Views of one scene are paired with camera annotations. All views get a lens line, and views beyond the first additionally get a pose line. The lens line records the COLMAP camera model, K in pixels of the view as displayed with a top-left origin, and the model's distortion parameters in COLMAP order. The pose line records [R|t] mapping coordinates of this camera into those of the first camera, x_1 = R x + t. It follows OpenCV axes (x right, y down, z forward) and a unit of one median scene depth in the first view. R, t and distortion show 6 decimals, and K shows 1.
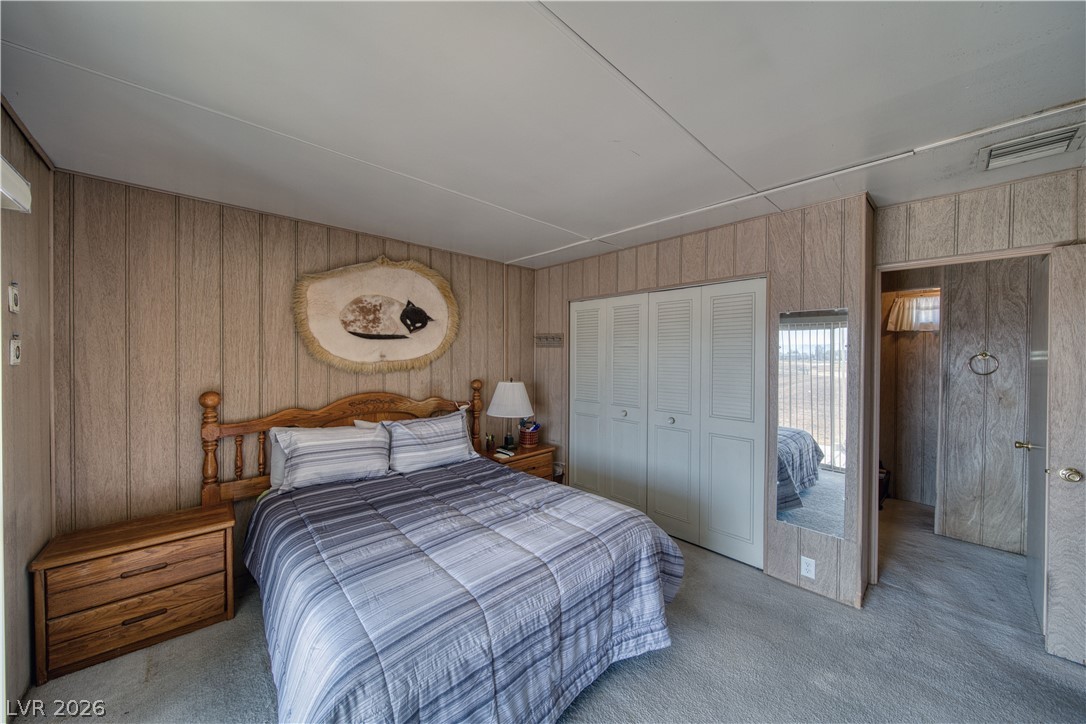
lens RADIAL K [[381.0, 0, 545.0], [0, 381.0, 360.9], [0, 0, 1]] dist [-0.002636, -0.000379]
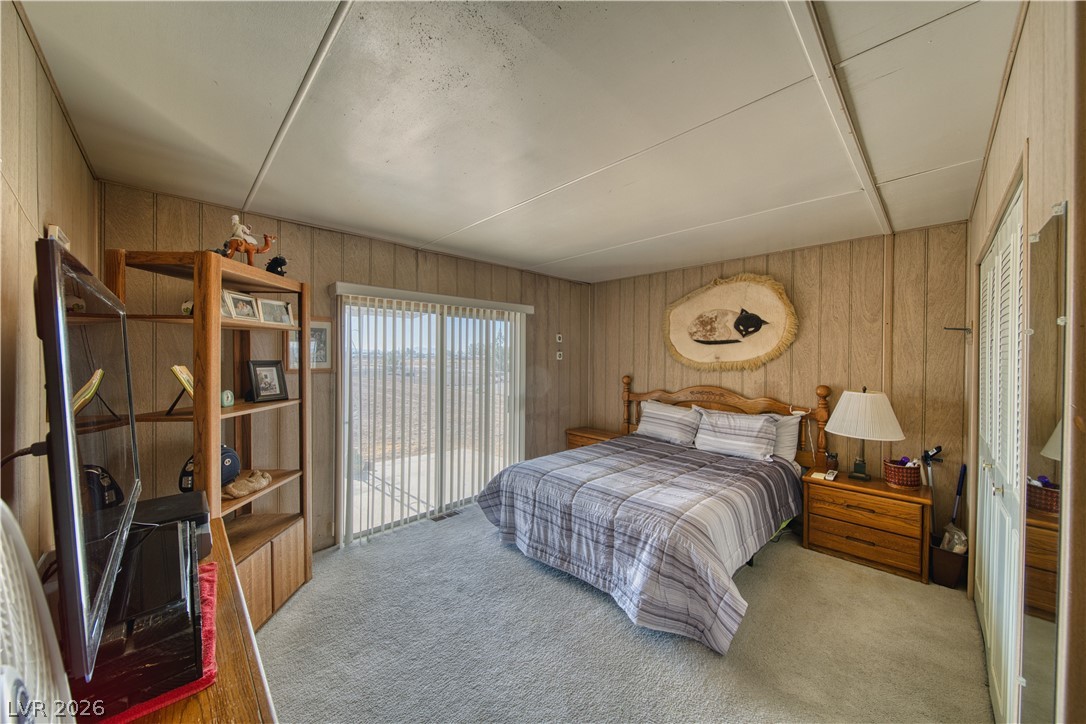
lens RADIAL K [[381.0, 0, 541.7], [0, 381.0, 360.1], [0, 0, 1]] dist [-0.002636, -0.000379]
pose [[0.008922, 0.004542, -0.999950, 0.867303], [-0.019465, 0.999801, 0.004368, 0.000765], [0.999771, 0.019425, 0.009008, 0.441405]]
